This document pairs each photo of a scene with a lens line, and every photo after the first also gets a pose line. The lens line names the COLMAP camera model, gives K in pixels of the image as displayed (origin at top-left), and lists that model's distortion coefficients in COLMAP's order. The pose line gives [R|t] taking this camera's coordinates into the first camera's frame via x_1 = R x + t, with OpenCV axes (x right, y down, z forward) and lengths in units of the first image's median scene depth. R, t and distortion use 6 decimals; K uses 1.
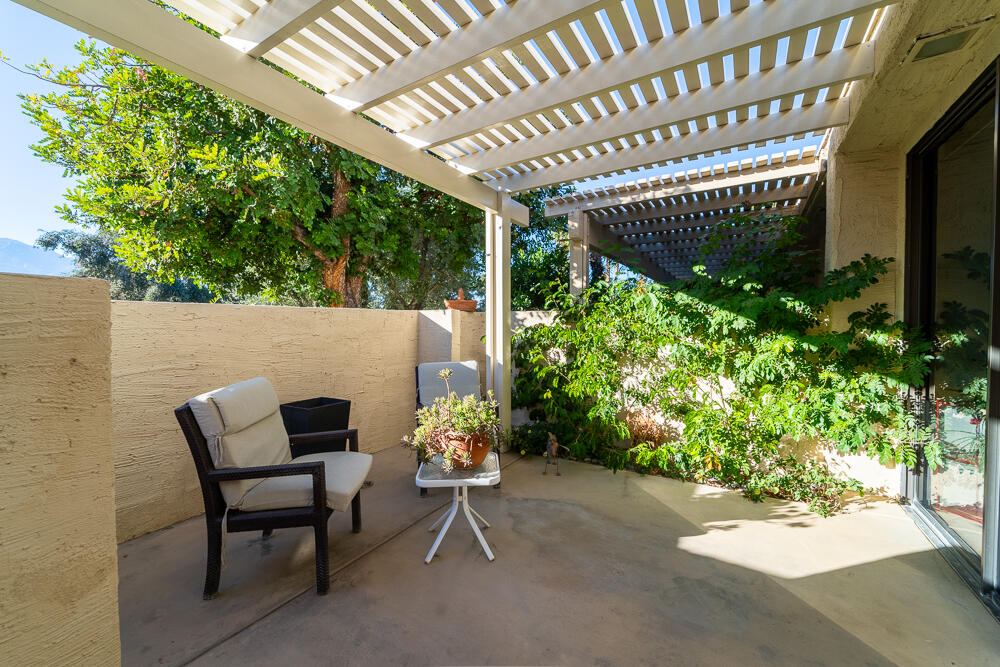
lens RADIAL K [[399.1, 0, 497.7], [0, 399.1, 336.5], [0, 0, 1]] dist [0.001238, 0.000187]
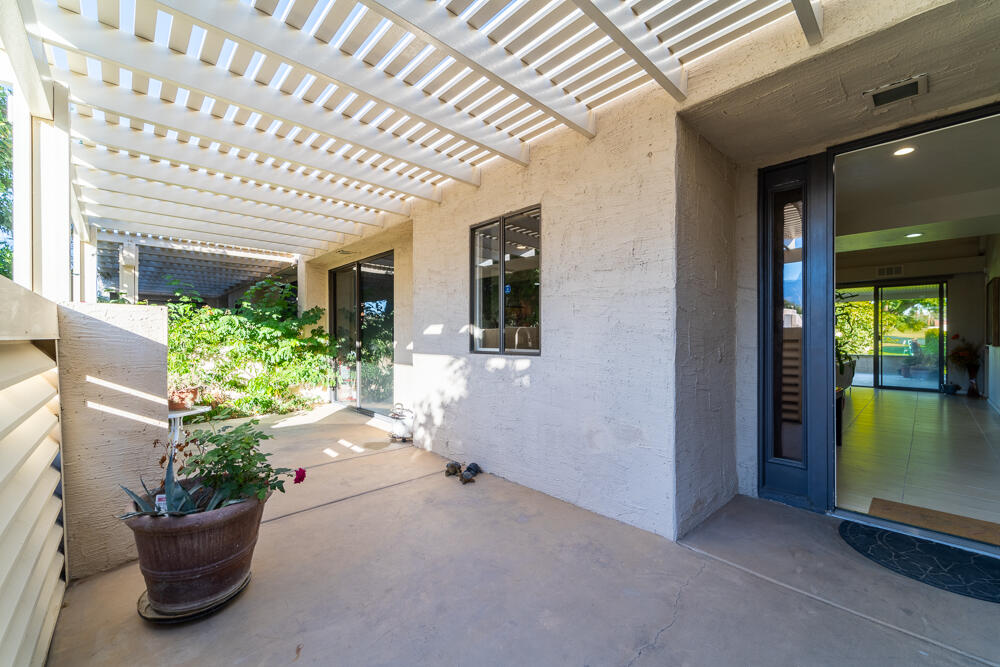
lens RADIAL K [[399.1, 0, 497.7], [0, 399.1, 336.5], [0, 0, 1]] dist [0.001238, 0.000187]
pose [[0.266096, -0.000736, 0.963946, -1.145924], [0.024823, 0.999673, -0.006089, 0.023691], [-0.963627, 0.025548, 0.266027, -0.720928]]
